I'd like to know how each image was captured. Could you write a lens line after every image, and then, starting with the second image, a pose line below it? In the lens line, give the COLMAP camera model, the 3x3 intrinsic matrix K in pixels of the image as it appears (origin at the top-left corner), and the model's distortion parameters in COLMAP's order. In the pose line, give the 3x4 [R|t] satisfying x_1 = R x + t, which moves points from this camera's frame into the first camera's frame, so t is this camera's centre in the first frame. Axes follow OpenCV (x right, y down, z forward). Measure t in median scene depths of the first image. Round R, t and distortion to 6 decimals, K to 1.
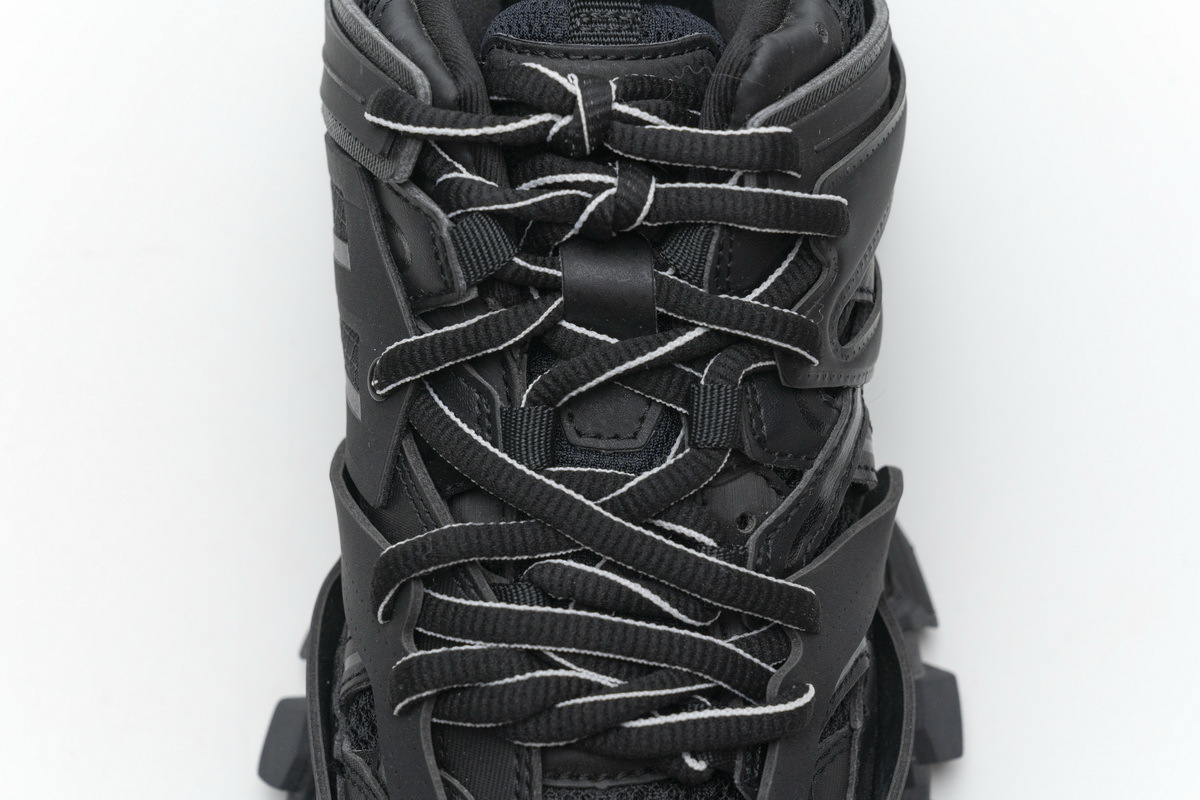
lens RADIAL K [[2257.2, 0, 595.9], [0, 2257.2, 395.4], [0, 0, 1]] dist [-0.002603, 0.000000]
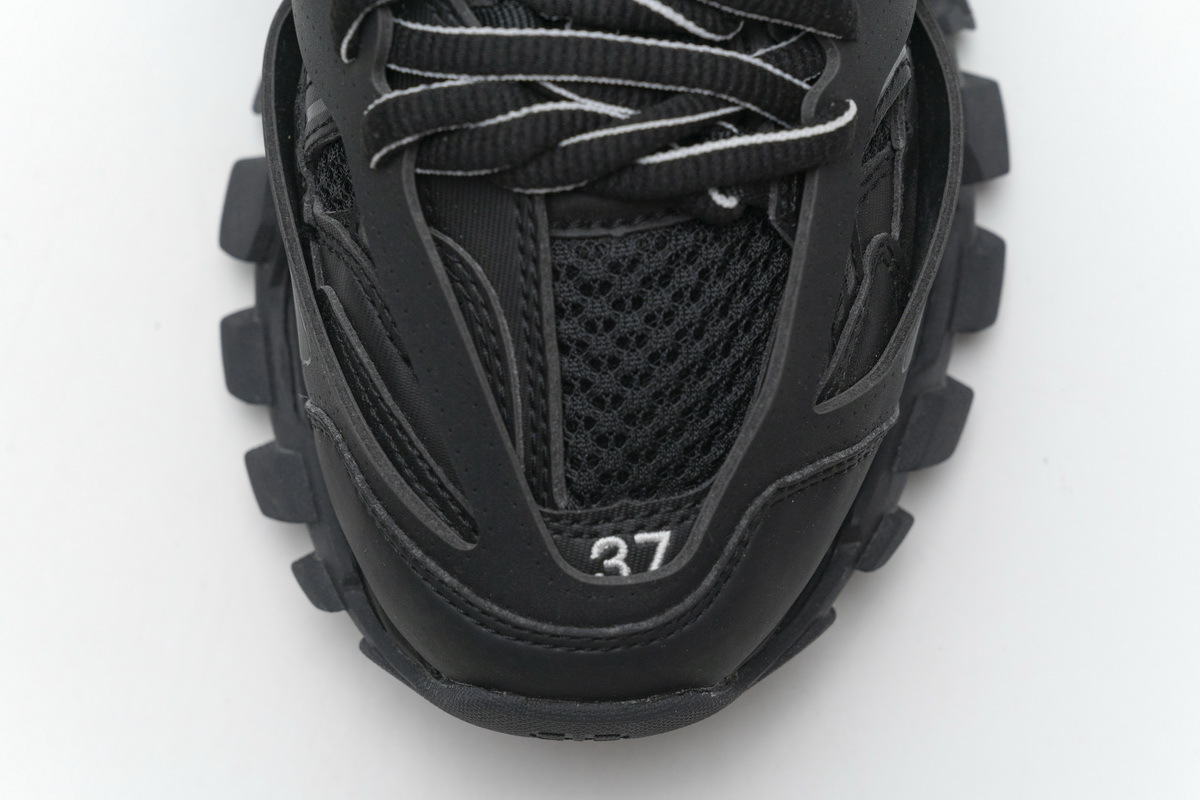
lens RADIAL K [[2257.2, 0, 604.7], [0, 2257.2, 397.1], [0, 0, 1]] dist [-0.002603, 0.000000]
pose [[0.997480, -0.068976, 0.016595, -0.020900], [0.062898, 0.968013, 0.242888, 0.022862], [-0.032818, -0.241232, 0.969912, 0.142628]]
